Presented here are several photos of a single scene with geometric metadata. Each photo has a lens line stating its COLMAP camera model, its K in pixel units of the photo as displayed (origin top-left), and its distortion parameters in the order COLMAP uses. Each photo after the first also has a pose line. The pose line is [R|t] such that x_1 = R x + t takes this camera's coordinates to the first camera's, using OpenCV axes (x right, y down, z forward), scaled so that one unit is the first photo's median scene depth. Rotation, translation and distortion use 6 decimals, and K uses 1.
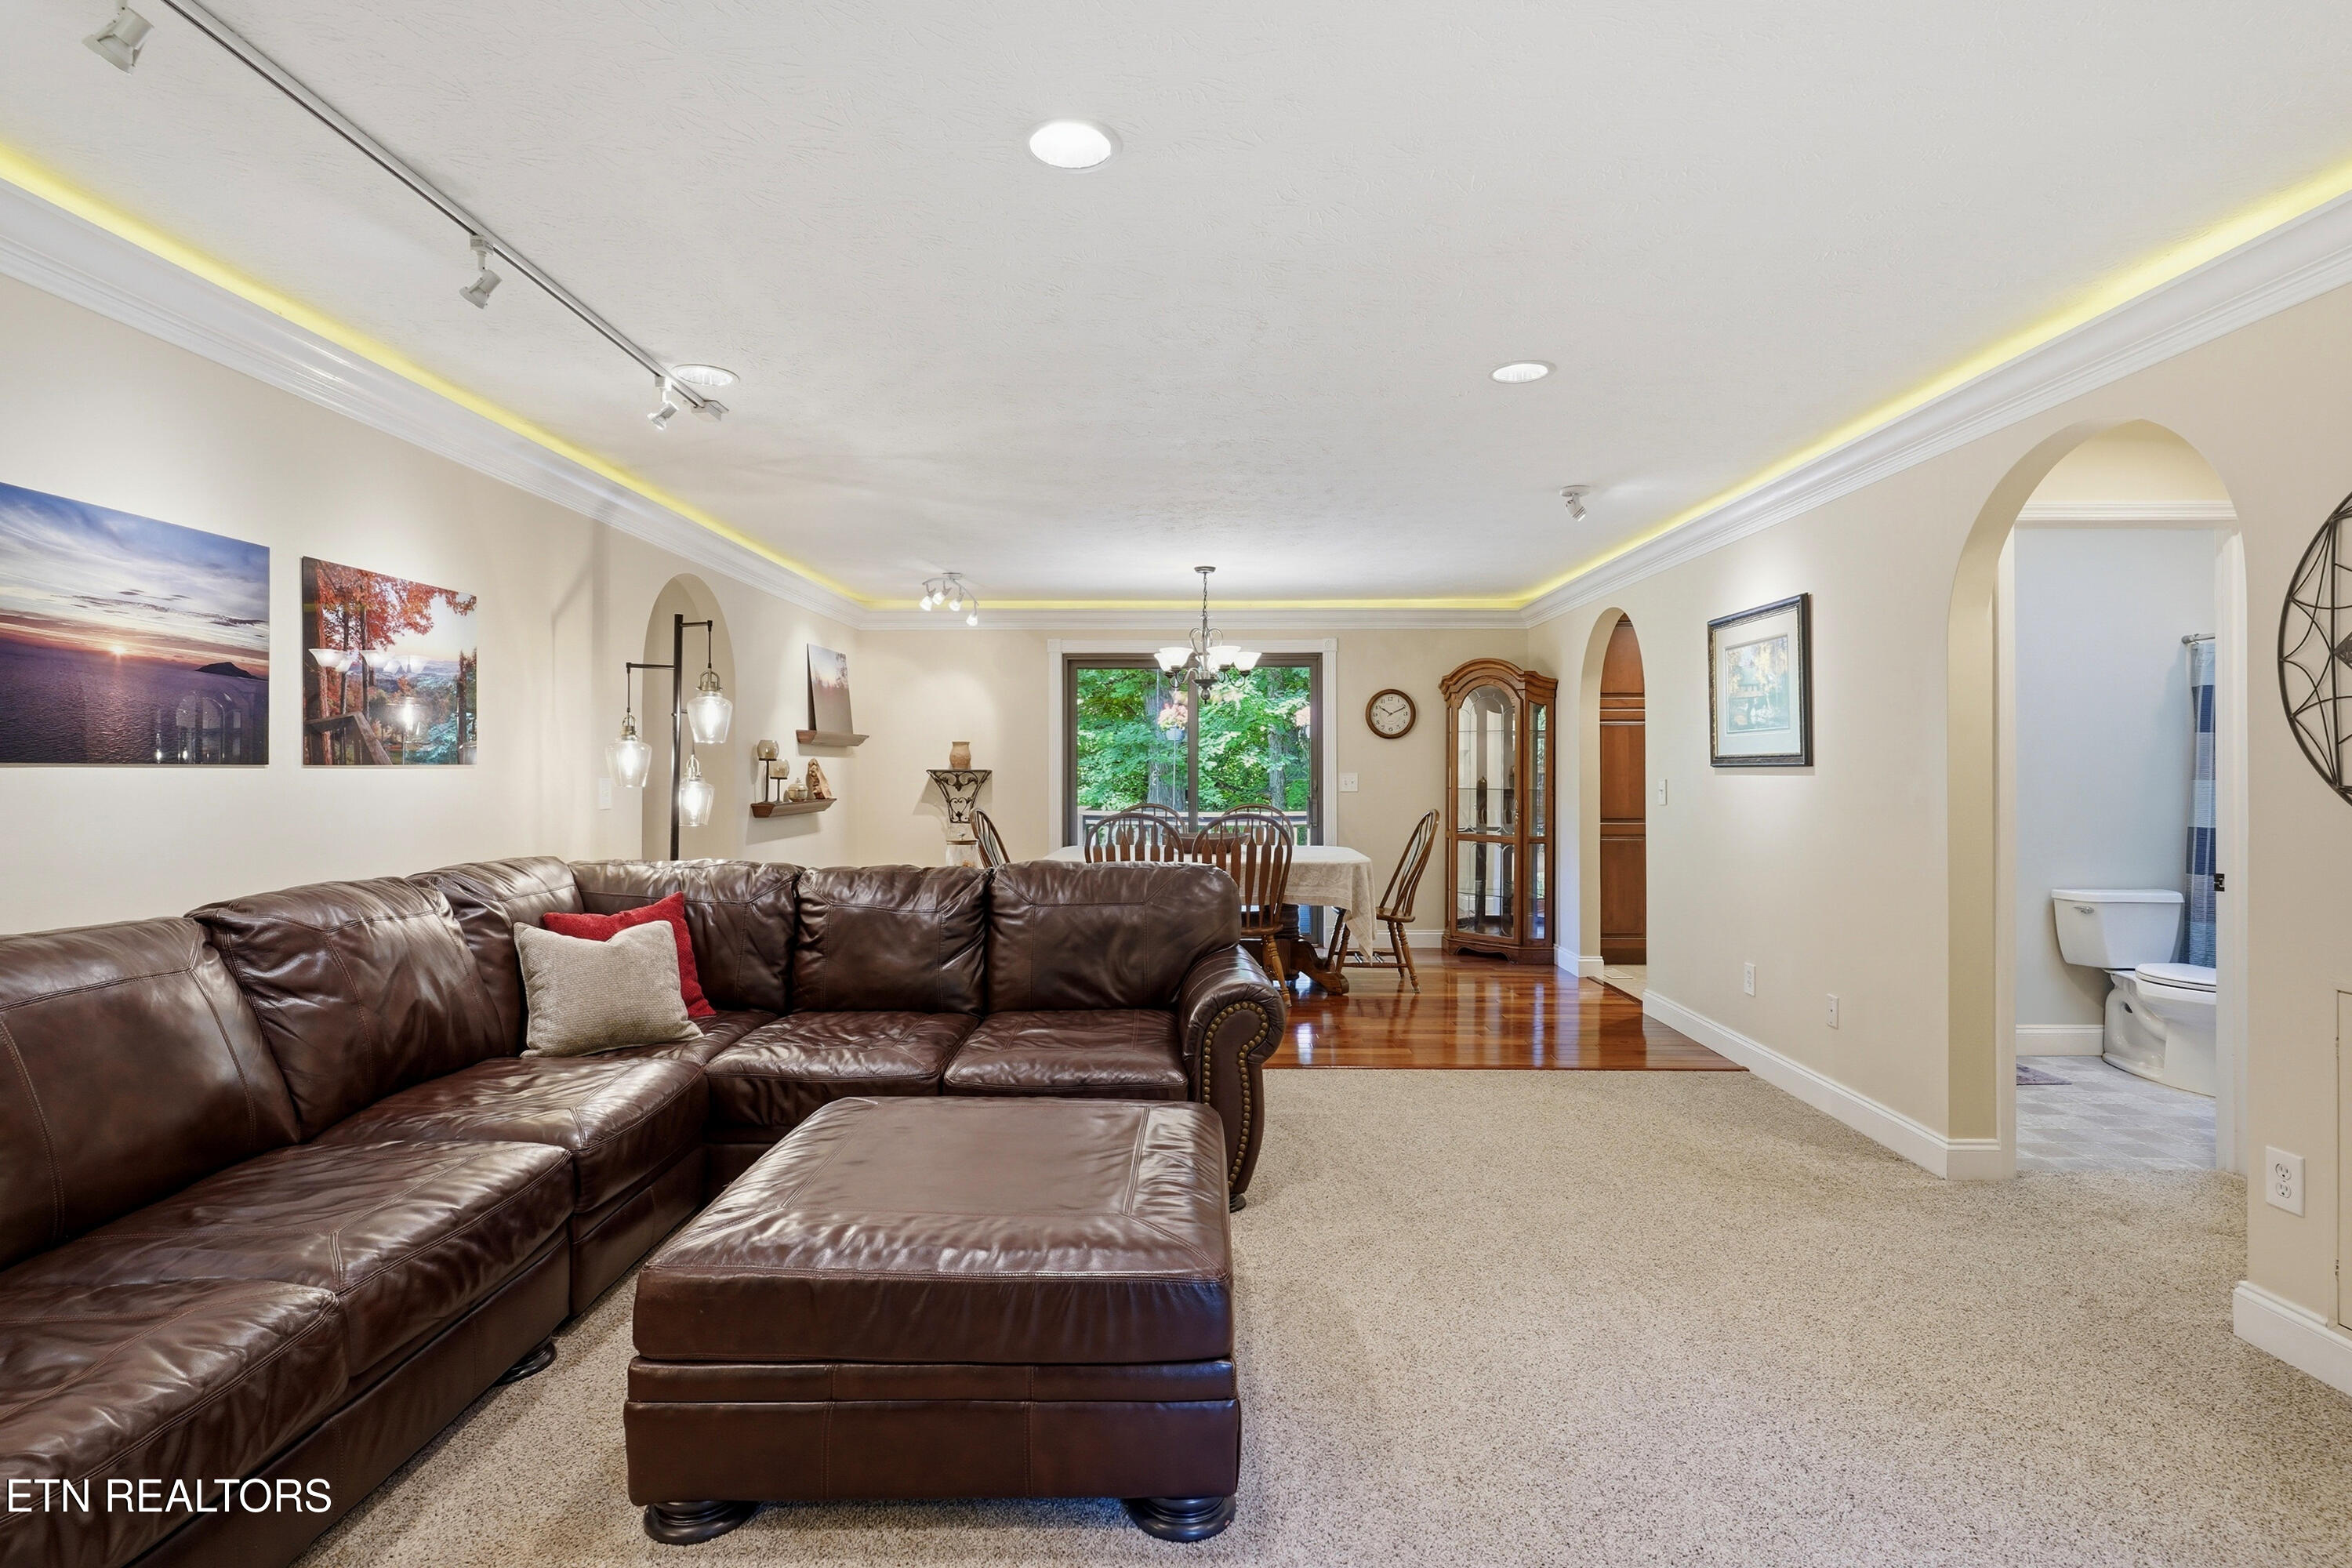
lens RADIAL K [[1126.9, 0, 1170.8], [0, 1126.9, 774.0], [0, 0, 1]] dist [-0.001460, 0.001138]
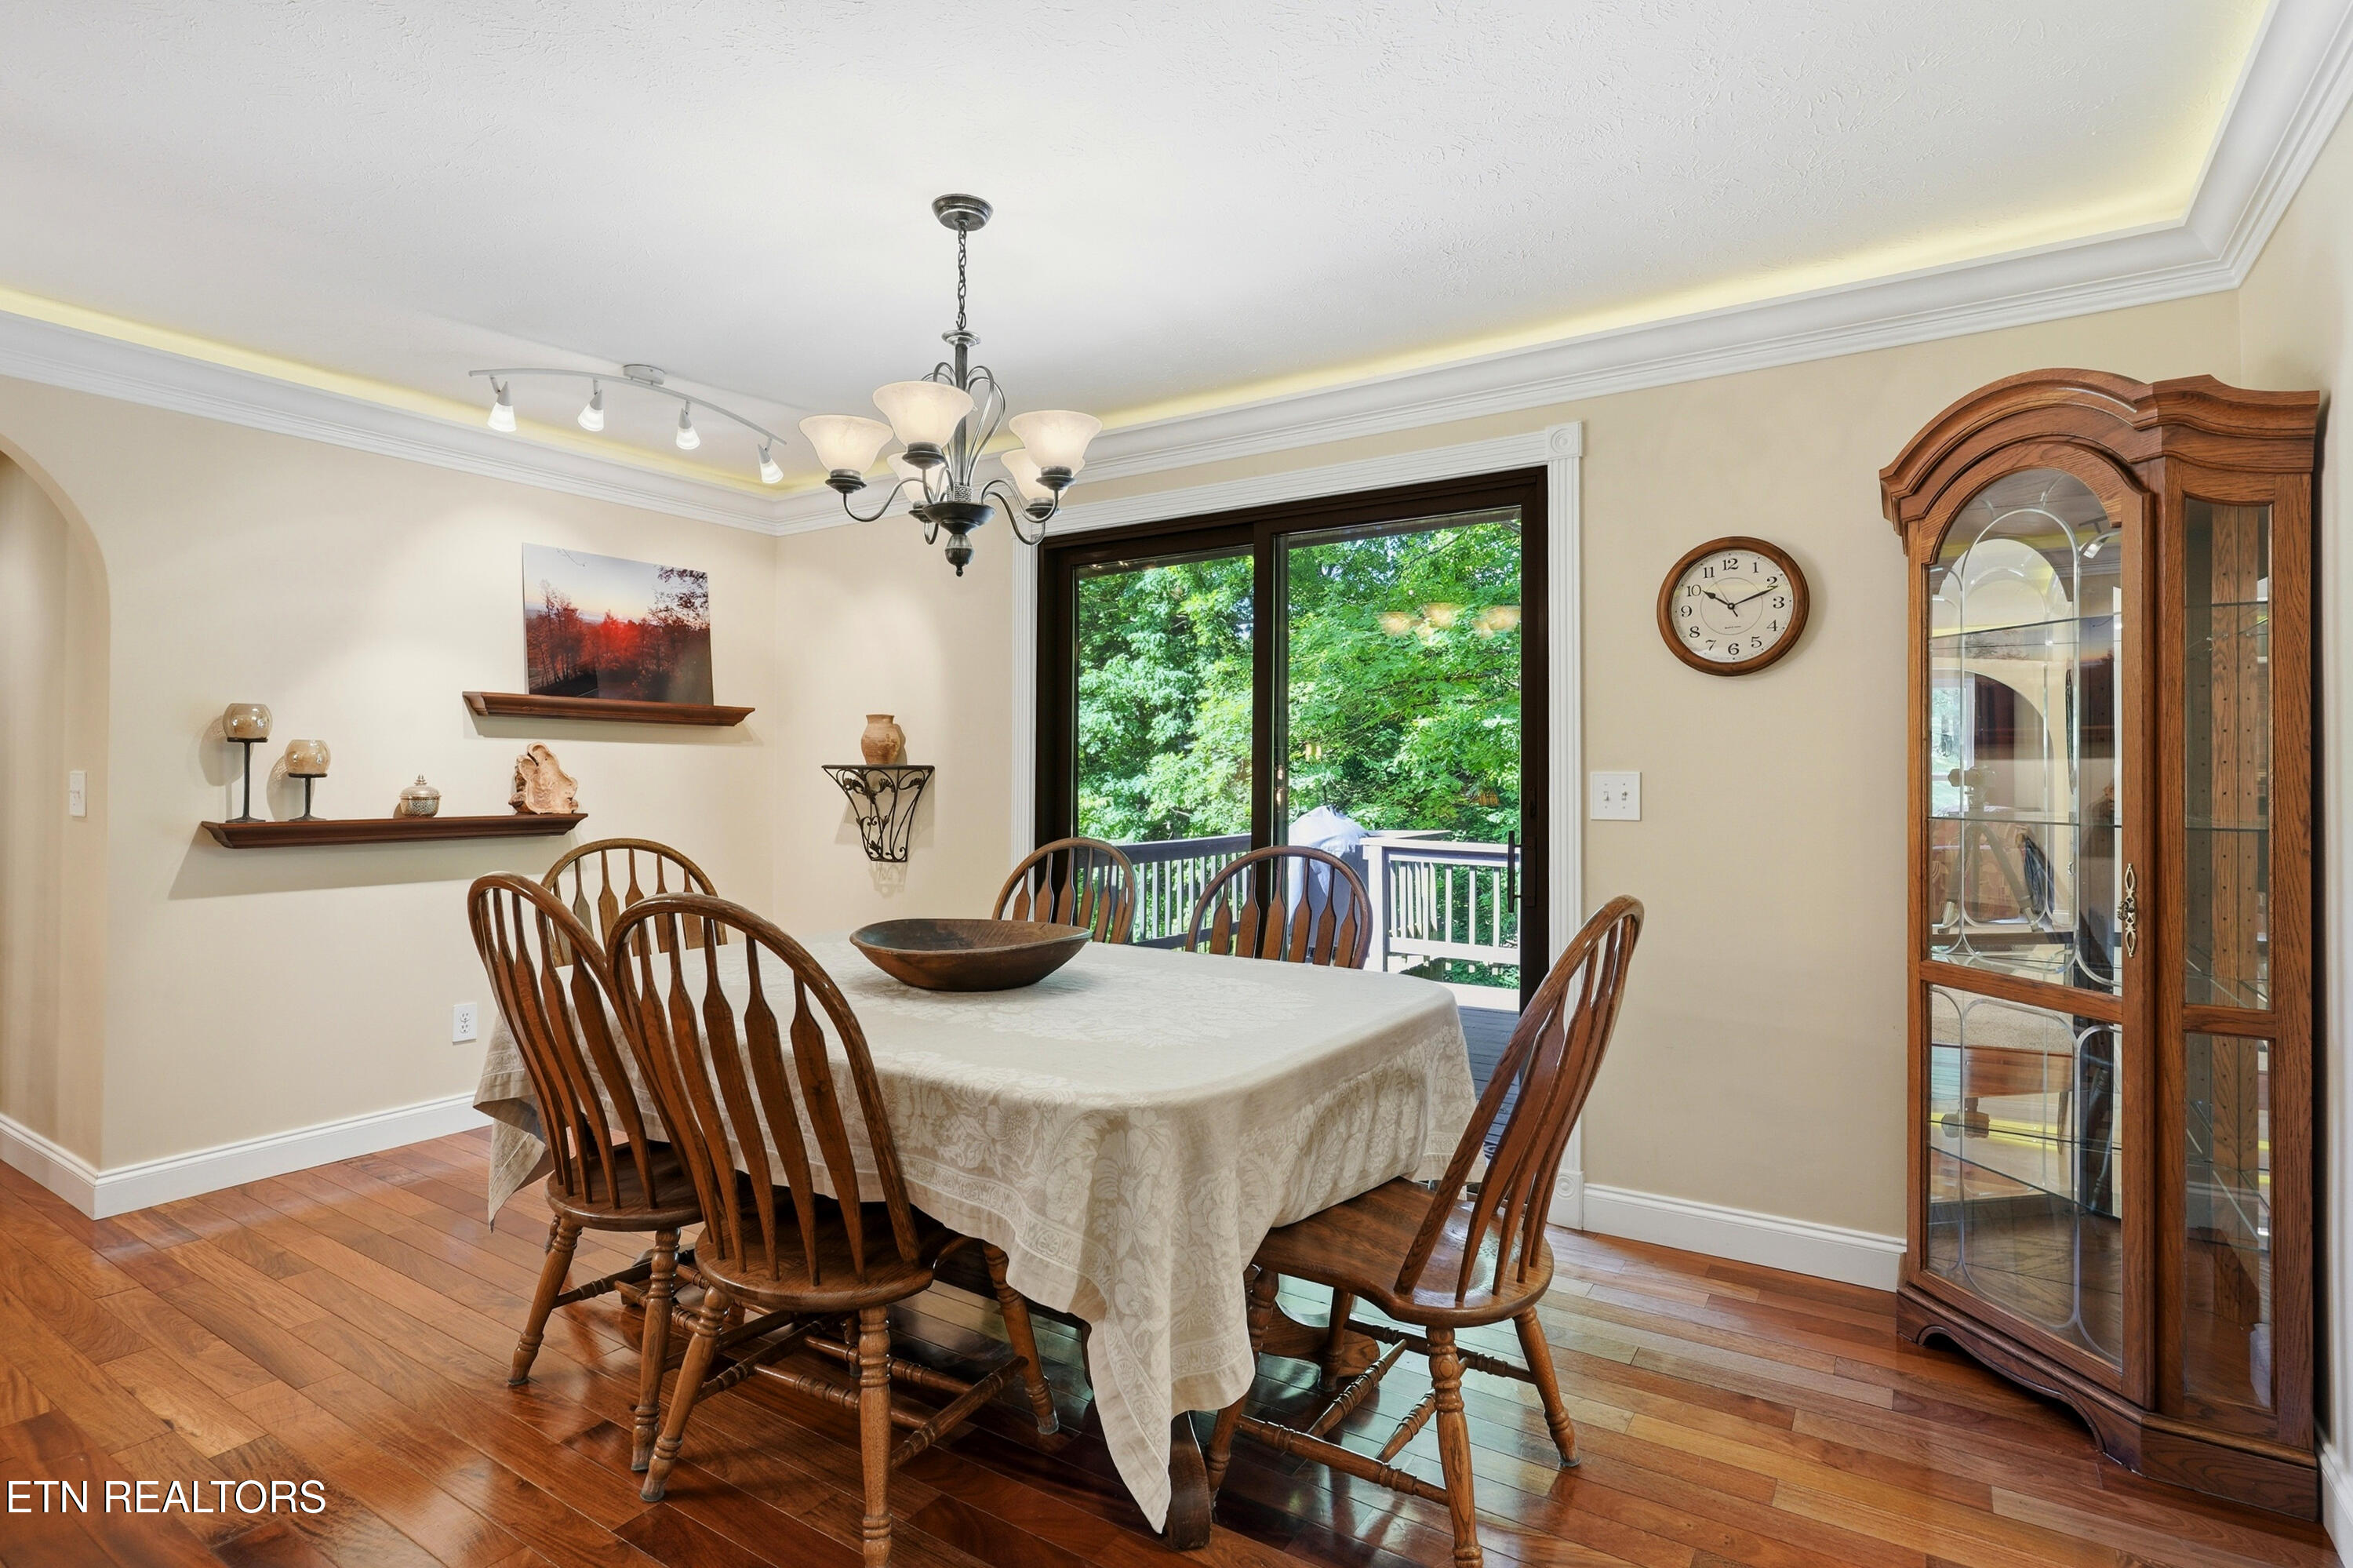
lens RADIAL K [[1163.4, 0, 1176.9], [0, 1163.4, 759.1], [0, 0, 1]] dist [-0.017371, 0.013321]
pose [[0.848331, -0.005858, -0.529434, 0.511765], [-0.005991, 0.999769, -0.020662, 0.008751], [0.529432, 0.020700, 0.848100, 1.263781]]
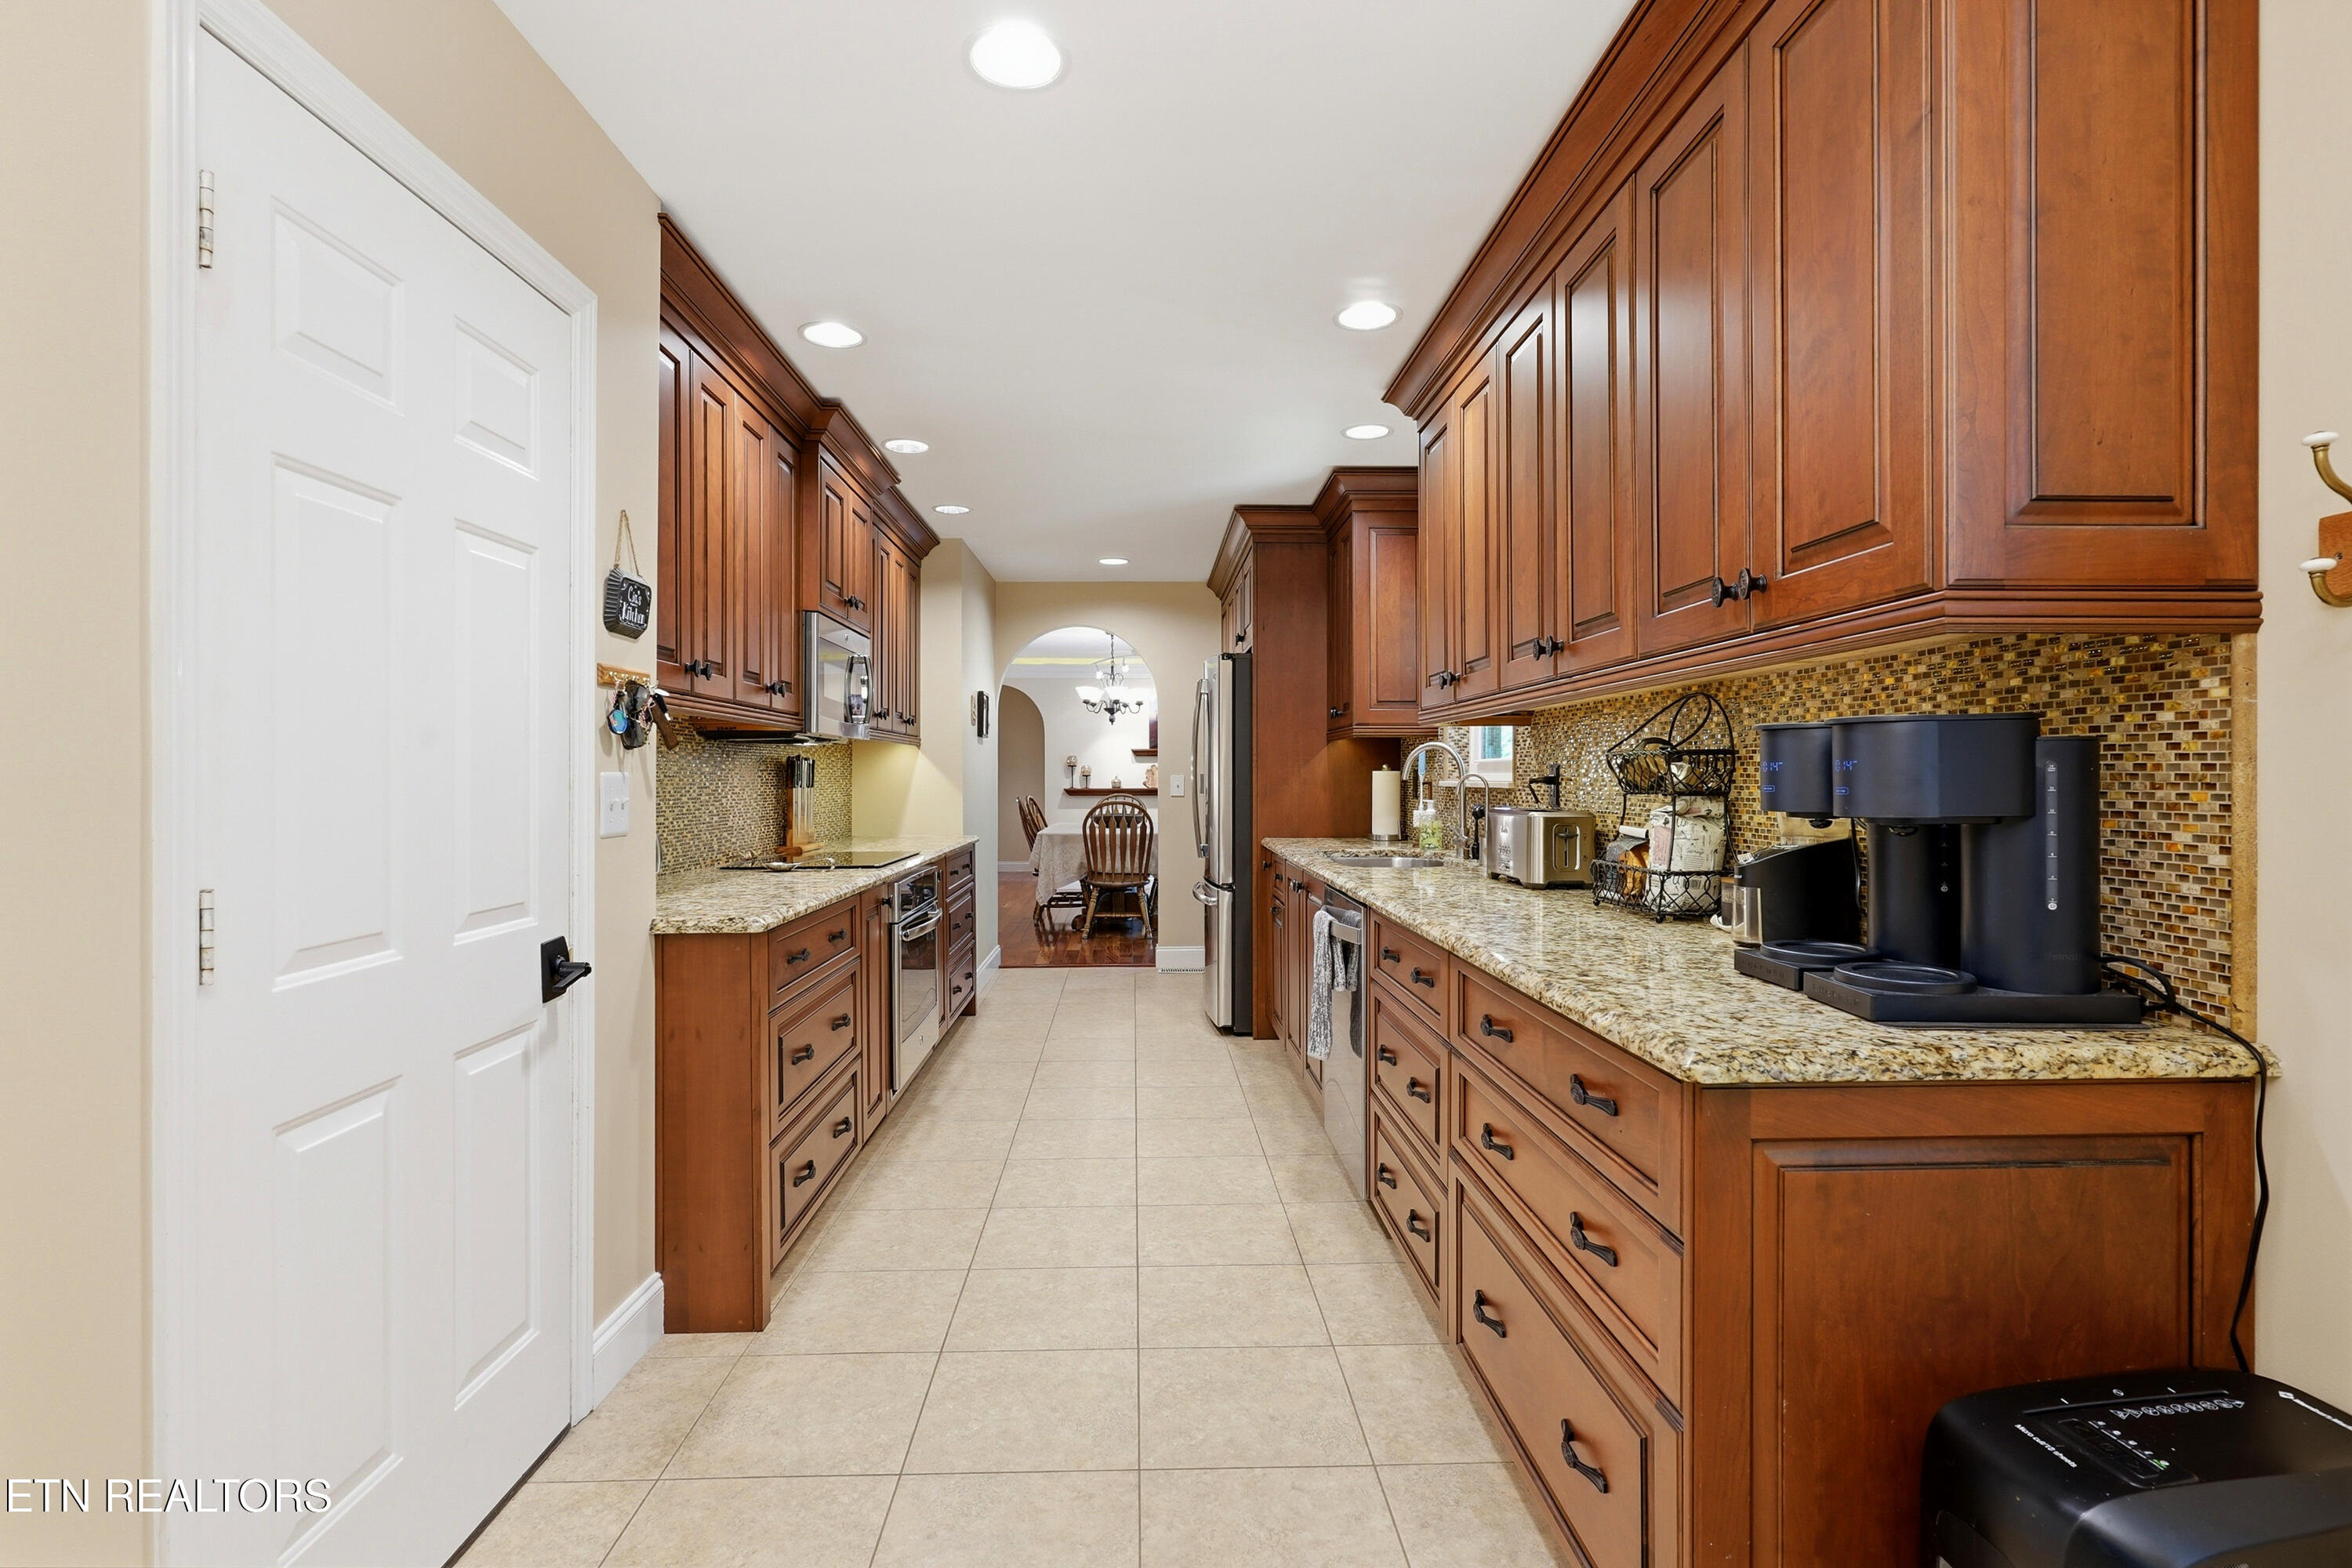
lens RADIAL K [[1137.8, 0, 1176.0], [0, 1137.8, 784.0], [0, 0, 1]] dist [-0.000580, 0.001500]
pose [[0.057421, 0.005072, -0.998337, 2.688349], [-0.003873, 0.999981, 0.004857, 0.013554], [0.998343, 0.003587, 0.057440, 1.757788]]
